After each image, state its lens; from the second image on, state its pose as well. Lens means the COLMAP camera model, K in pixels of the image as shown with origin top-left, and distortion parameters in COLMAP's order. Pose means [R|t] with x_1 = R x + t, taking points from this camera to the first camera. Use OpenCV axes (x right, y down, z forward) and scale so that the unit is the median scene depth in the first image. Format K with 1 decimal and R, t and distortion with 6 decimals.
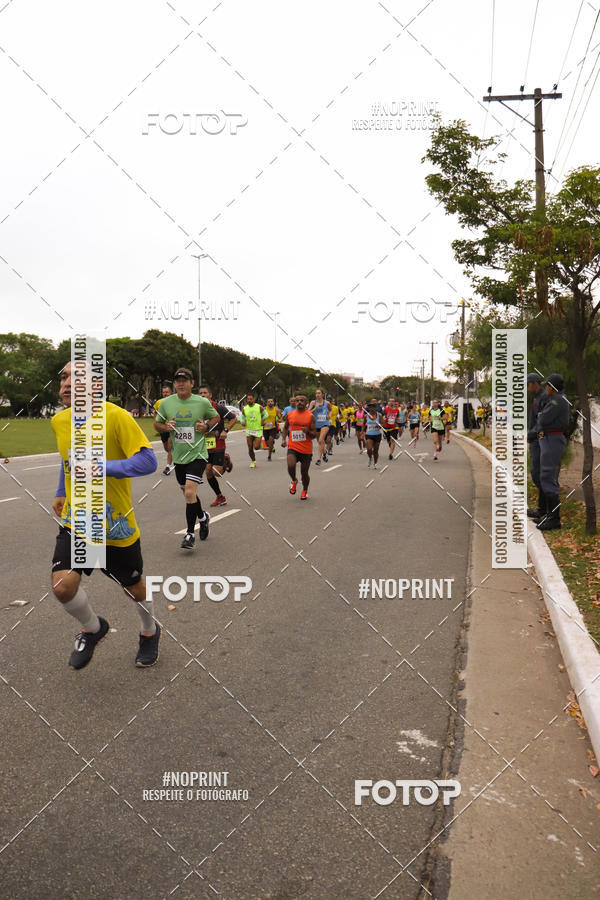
lens RADIAL K [[770.9, 0, 311.8], [0, 770.9, 445.5], [0, 0, 1]] dist [-0.162077, 0.151423]
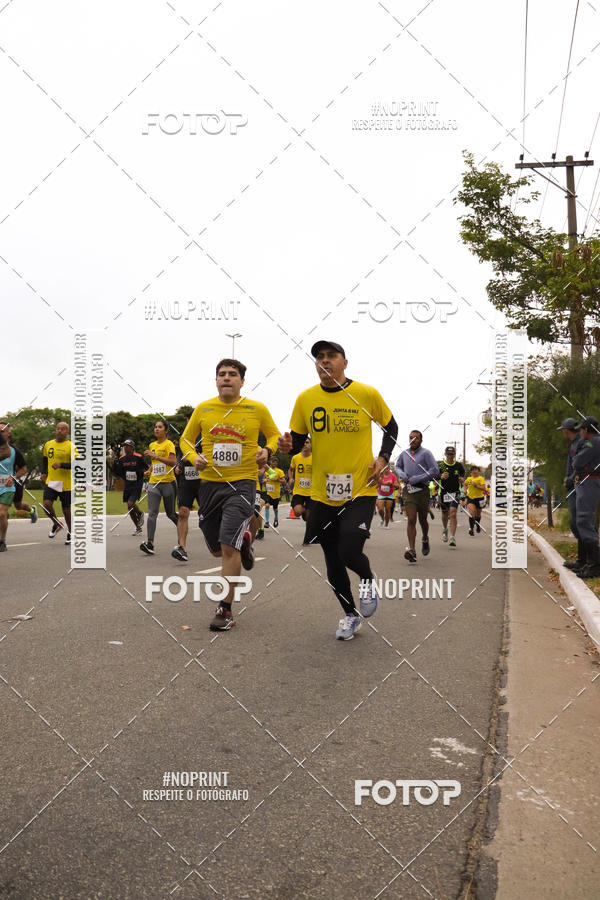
lens RADIAL K [[770.9, 0, 309.4], [0, 770.9, 442.7], [0, 0, 1]] dist [-0.162077, 0.151423]
pose [[0.998909, 0.015157, -0.044172, 0.007172], [-0.019972, 0.993654, -0.110696, 0.122081], [0.042214, 0.111458, 0.992872, 0.085193]]
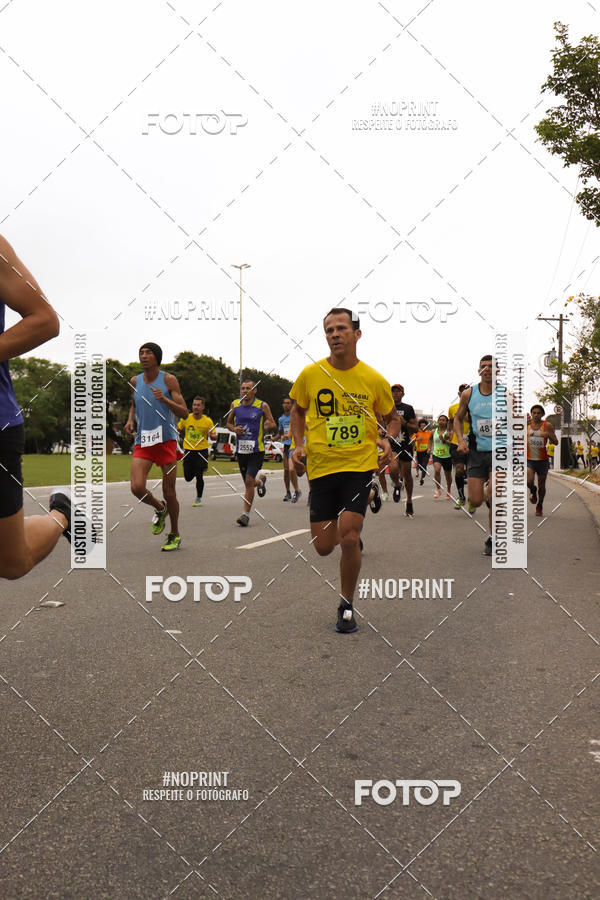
lens RADIAL K [[915.9, 0, 305.3], [0, 915.9, 442.2], [0, 0, 1]] dist [-0.035623, 0.000000]
pose [[0.997449, 0.003232, -0.071305, -0.081425], [-0.007362, 0.998305, -0.057727, 0.128196], [0.070998, 0.058104, 0.995783, 0.086699]]
